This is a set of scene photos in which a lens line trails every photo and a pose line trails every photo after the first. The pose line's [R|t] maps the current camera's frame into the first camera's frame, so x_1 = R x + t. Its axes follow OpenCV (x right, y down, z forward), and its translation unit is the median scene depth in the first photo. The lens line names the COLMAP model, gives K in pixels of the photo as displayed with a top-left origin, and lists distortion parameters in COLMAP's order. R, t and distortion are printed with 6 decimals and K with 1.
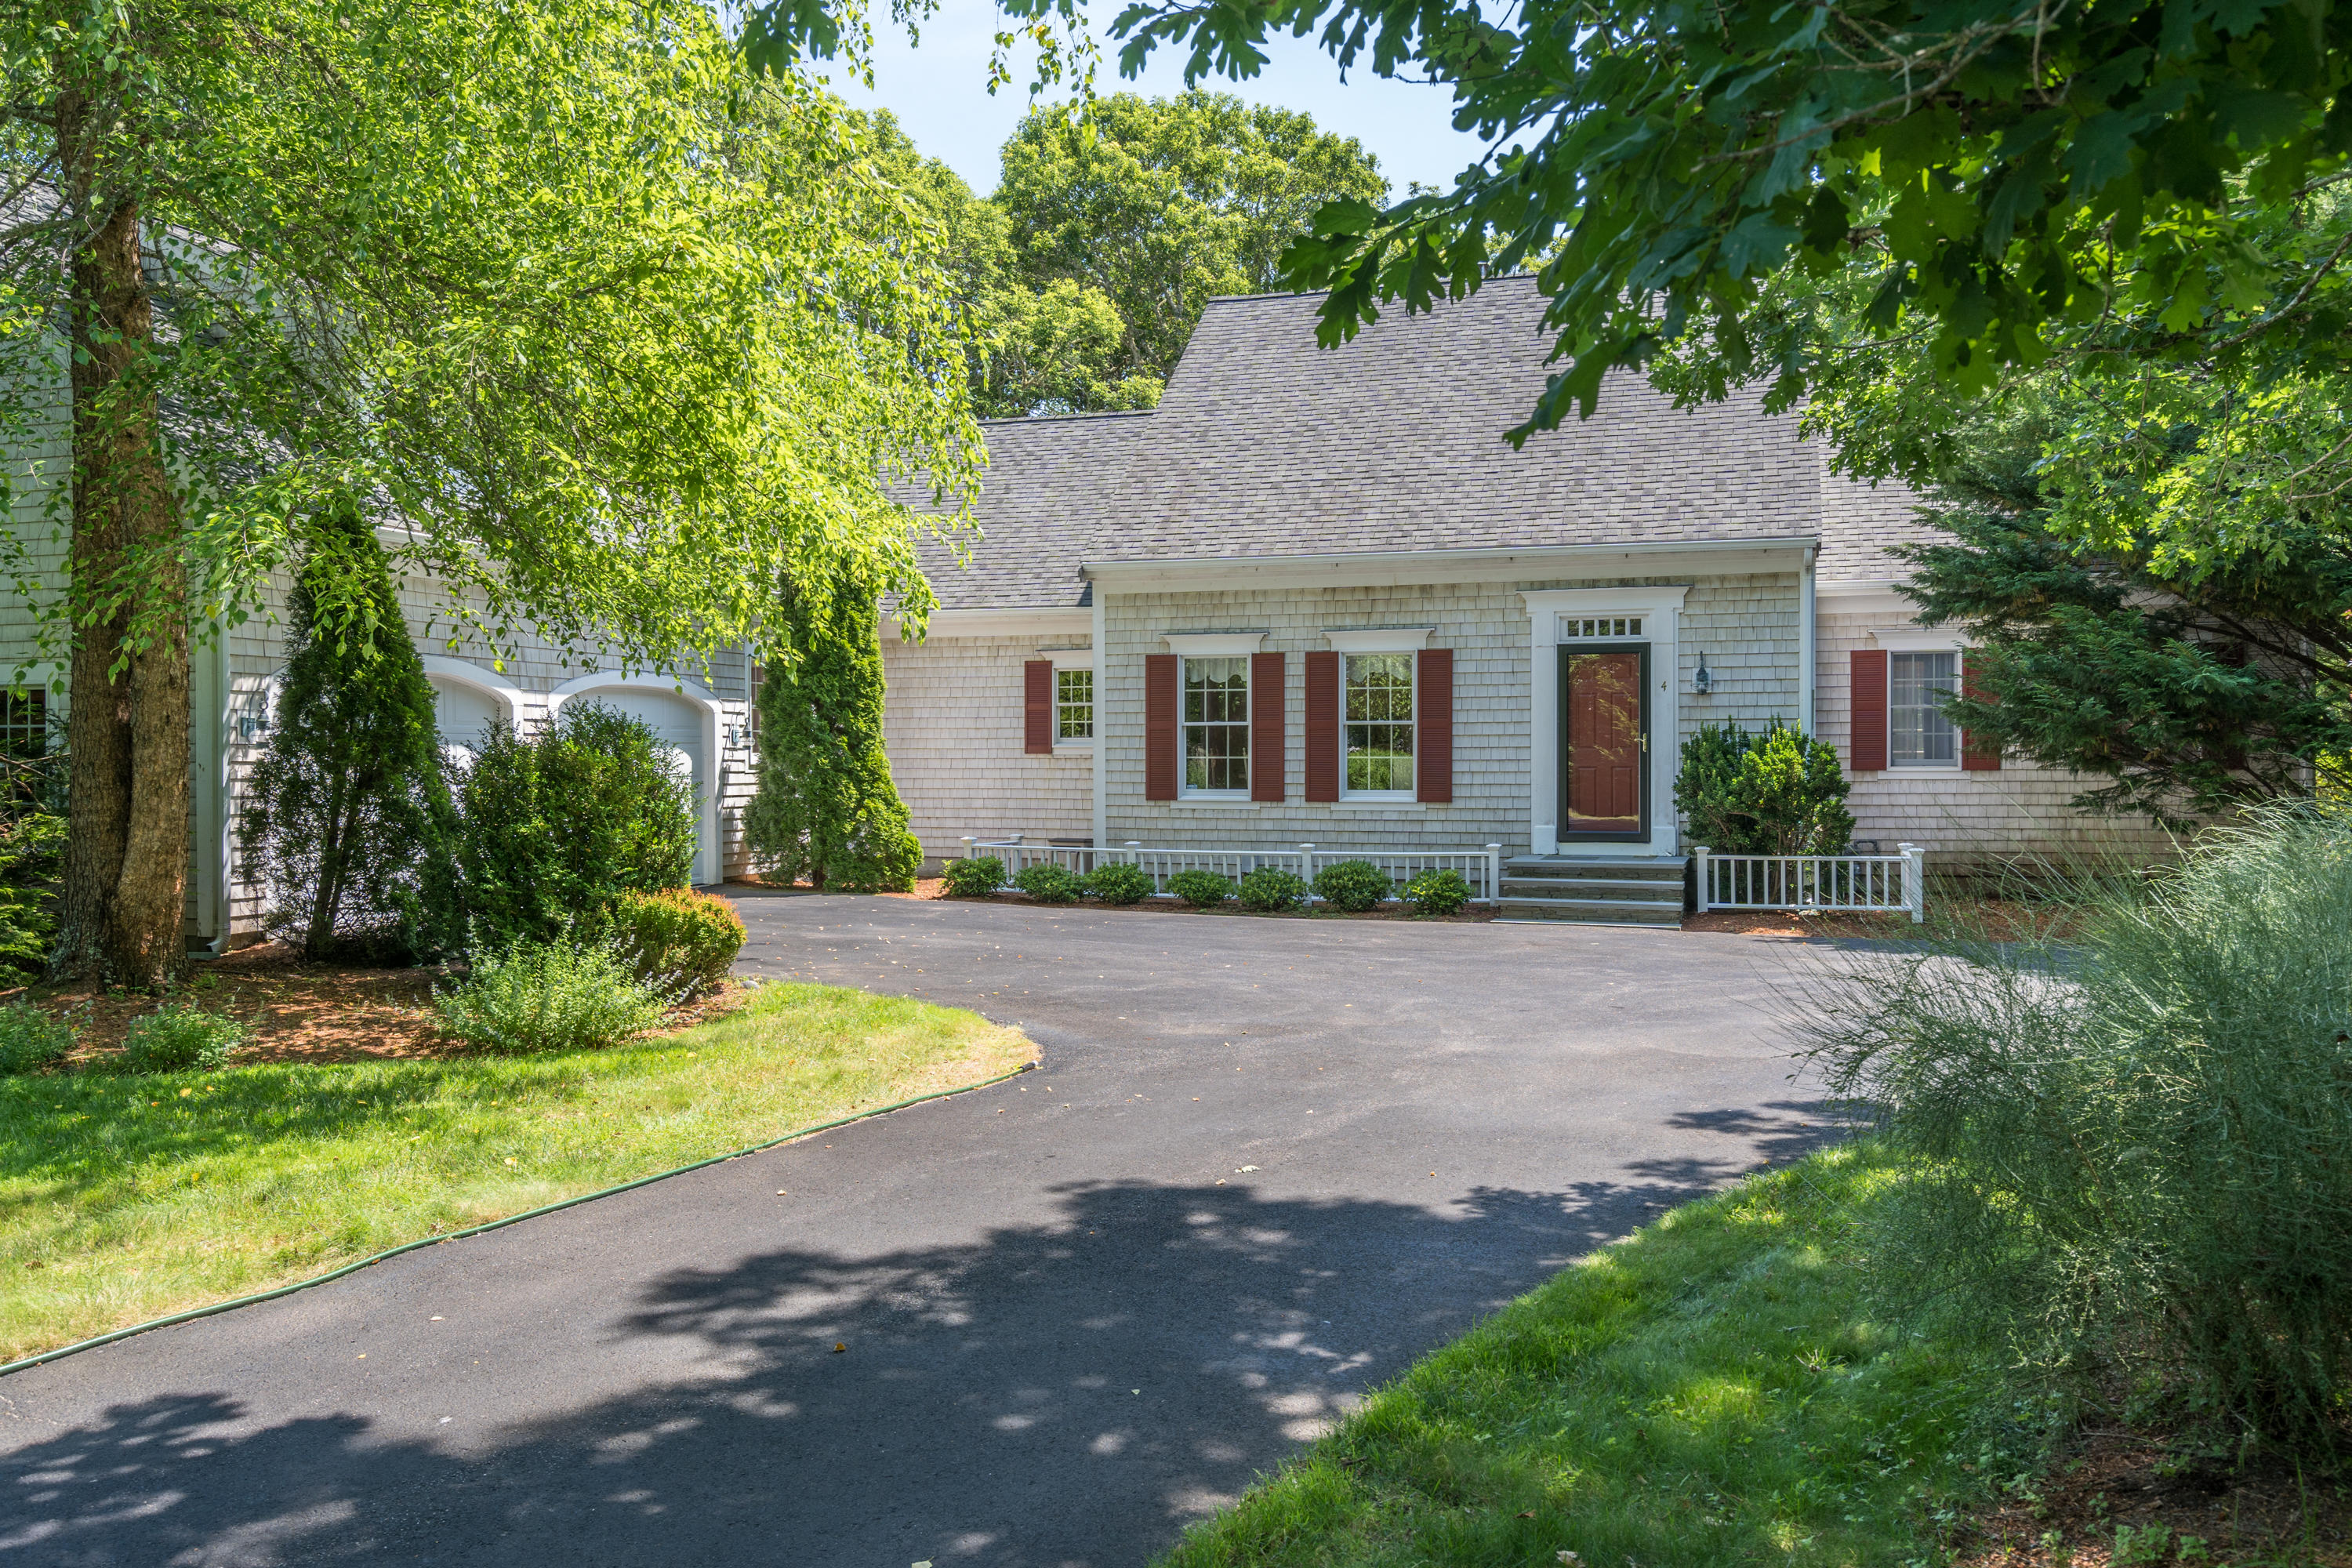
lens RADIAL K [[1918.2, 0, 1177.7], [0, 1918.2, 793.4], [0, 0, 1]] dist [0.100223, -0.026940]
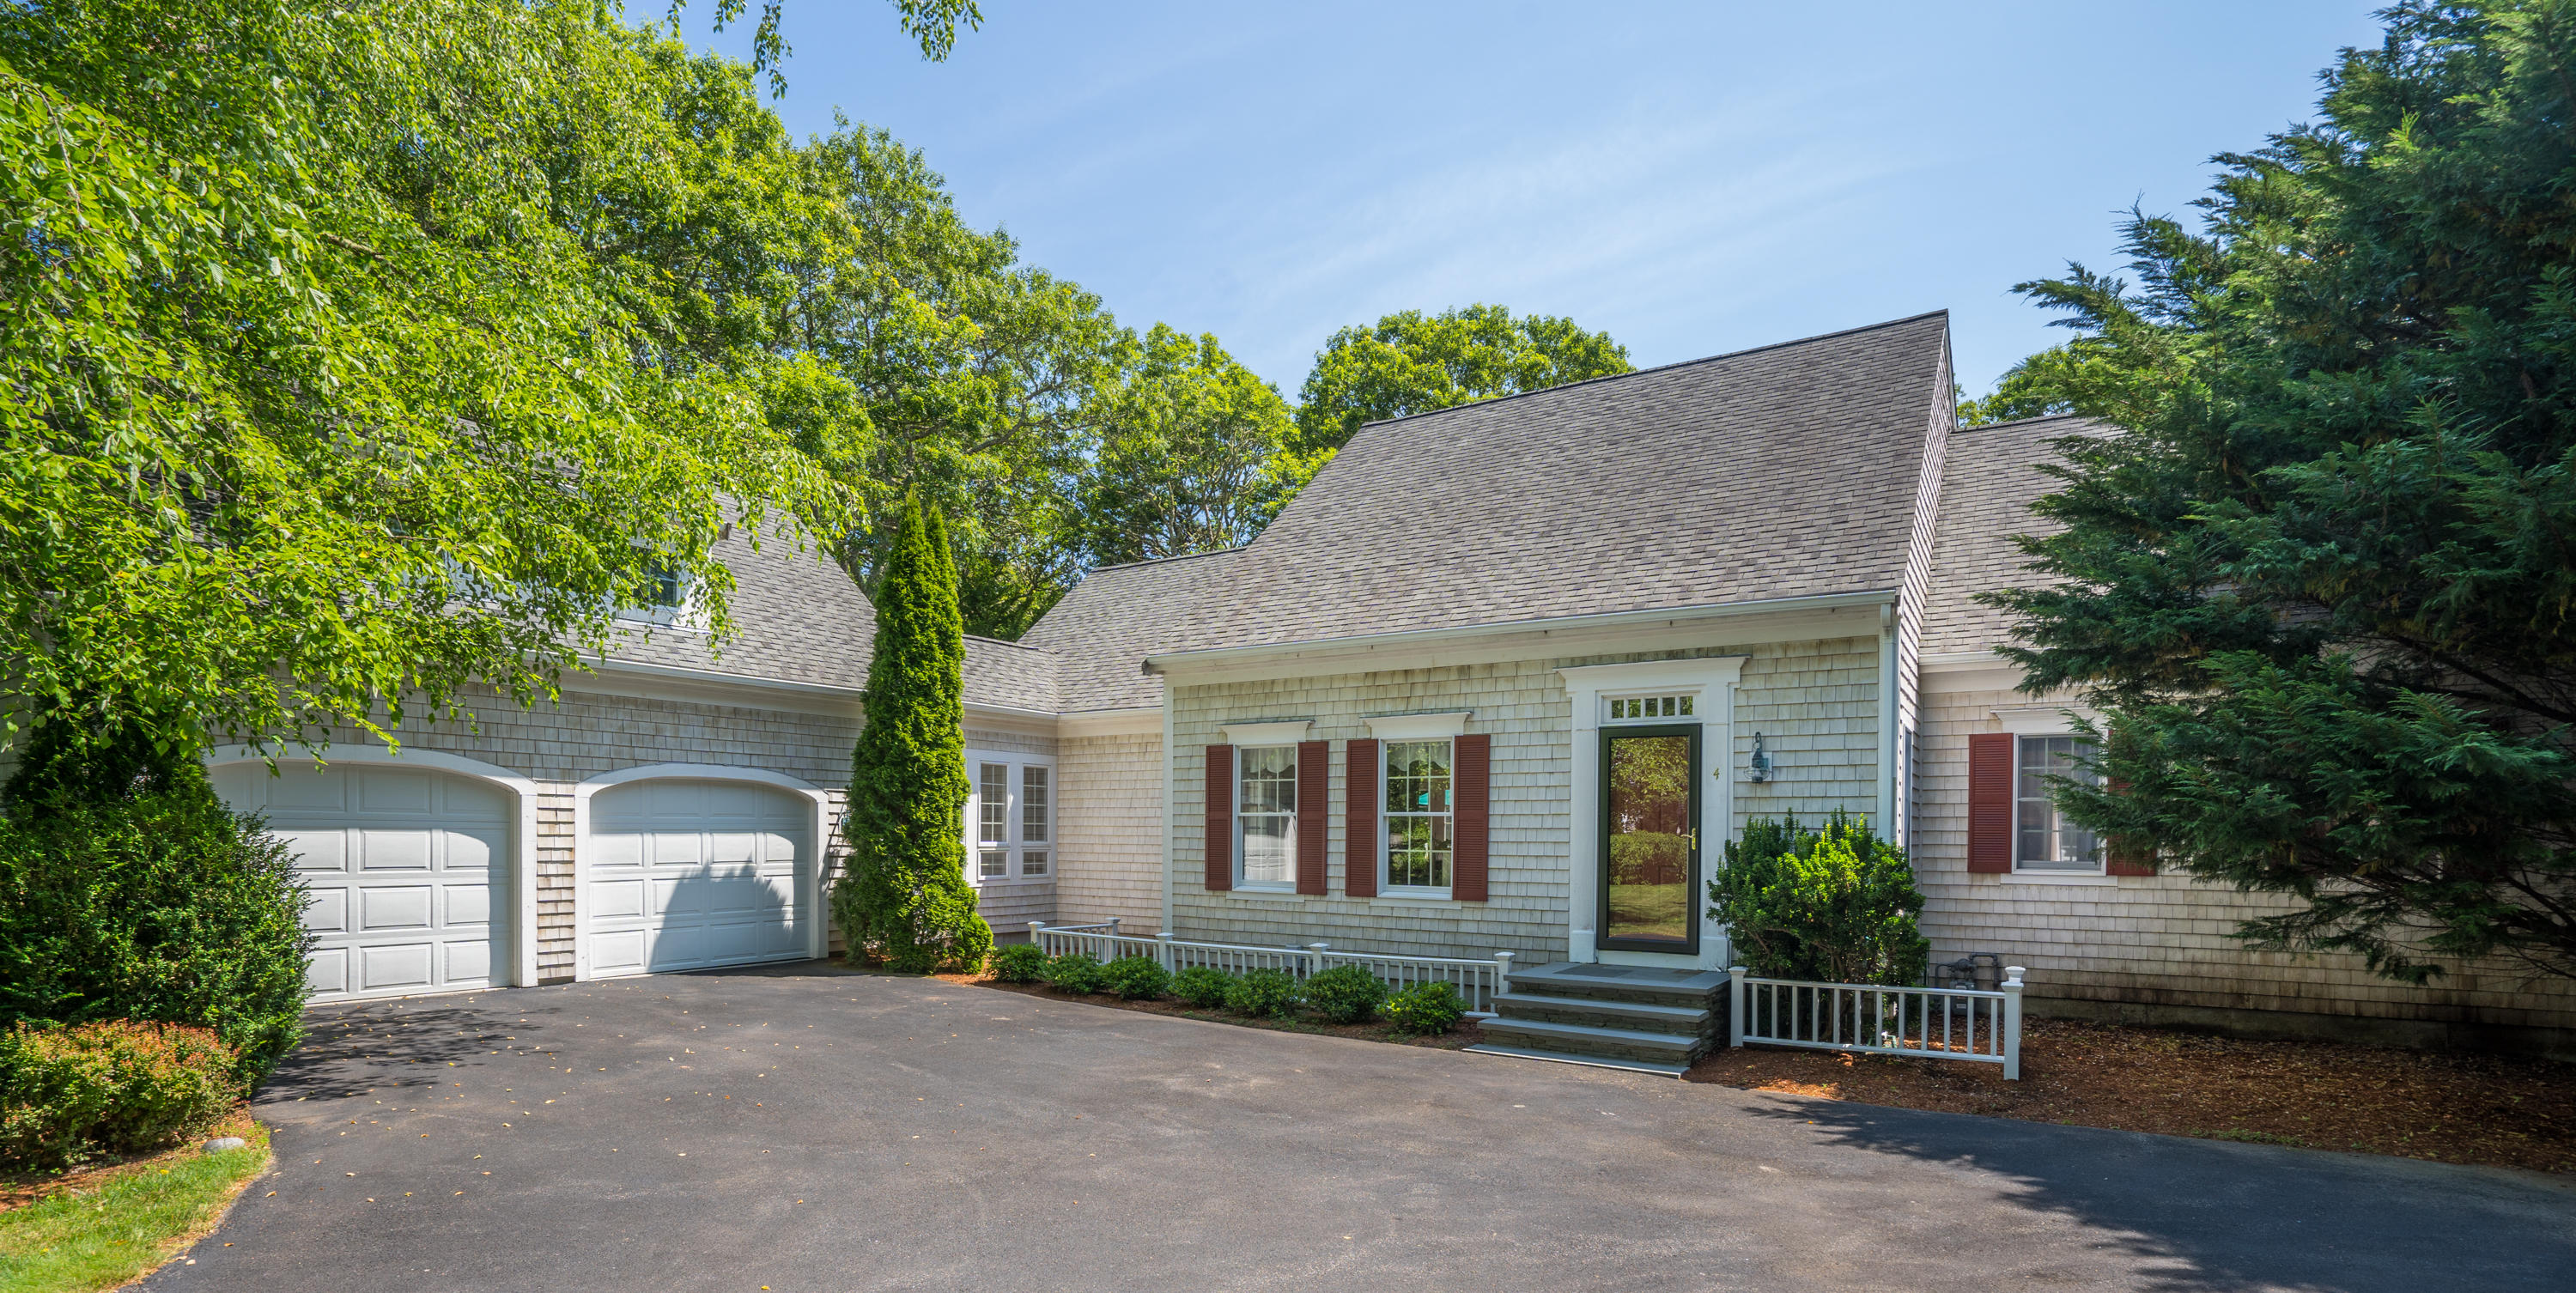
lens RADIAL K [[1235.9, 0, 1295.5], [0, 1235.9, 854.3], [0, 0, 1]] dist [0.001725, 0.004122]
pose [[0.968139, 0.012811, -0.250084, 0.201520], [-0.013308, 0.999911, -0.000294, -0.016338], [0.250058, 0.003612, 0.968224, 0.404719]]
